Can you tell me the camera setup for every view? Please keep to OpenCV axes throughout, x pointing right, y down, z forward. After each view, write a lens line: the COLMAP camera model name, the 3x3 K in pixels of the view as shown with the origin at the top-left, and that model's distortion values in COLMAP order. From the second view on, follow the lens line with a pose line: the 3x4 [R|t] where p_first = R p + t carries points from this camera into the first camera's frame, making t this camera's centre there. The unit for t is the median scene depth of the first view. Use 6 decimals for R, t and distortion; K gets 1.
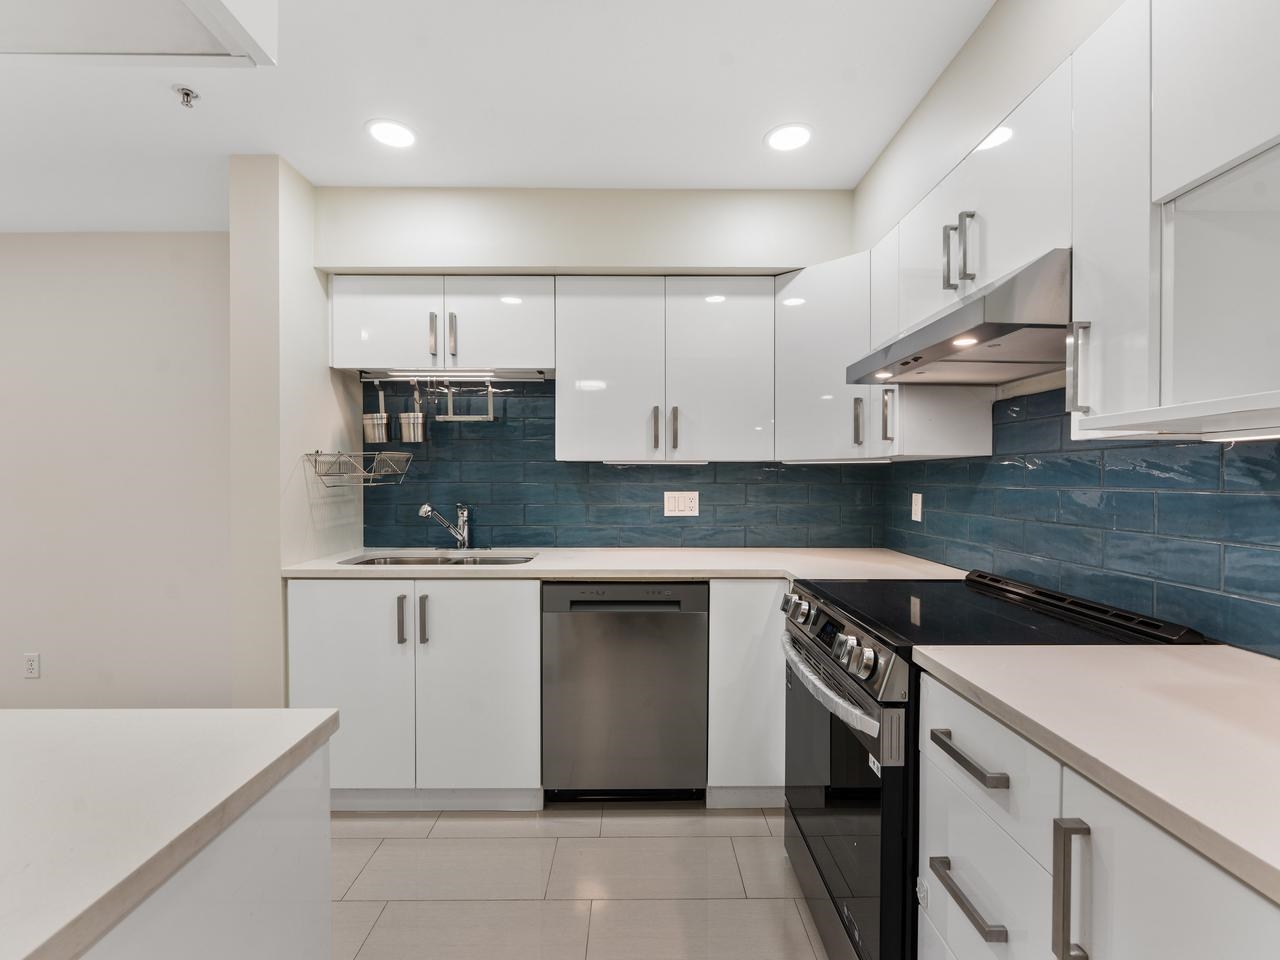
lens RADIAL K [[581.6, 0, 619.3], [0, 581.6, 486.3], [0, 0, 1]] dist [-0.002775, -0.000752]
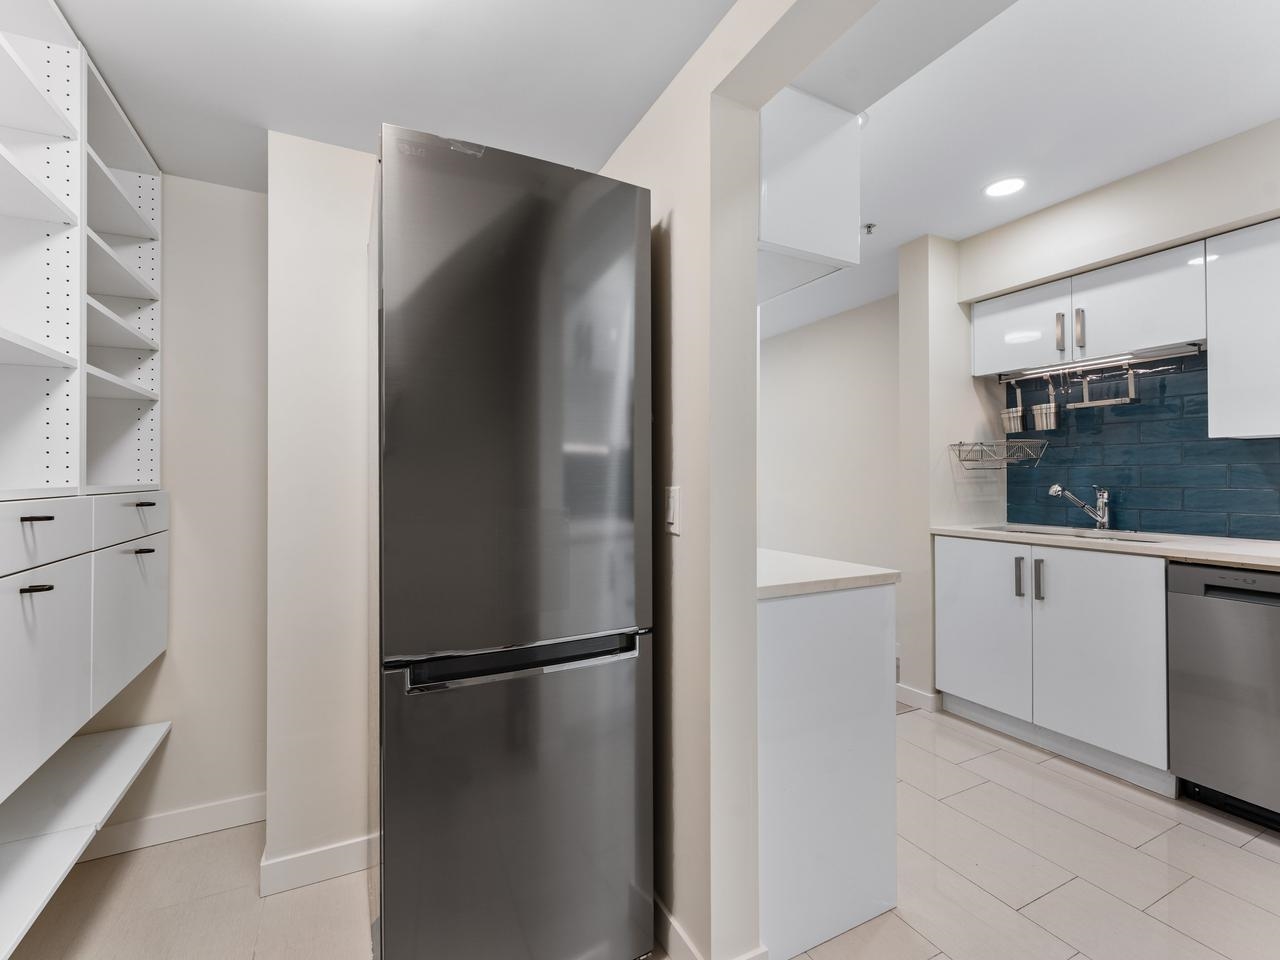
lens RADIAL K [[588.4, 0, 681.2], [0, 588.4, 480.4], [0, 0, 1]] dist [0.002674, 0.000316]
pose [[0.510343, -0.003576, -0.859963, 0.278782], [-0.007308, 0.999937, -0.008495, 0.038482], [0.859940, 0.010620, 0.510285, -0.201937]]
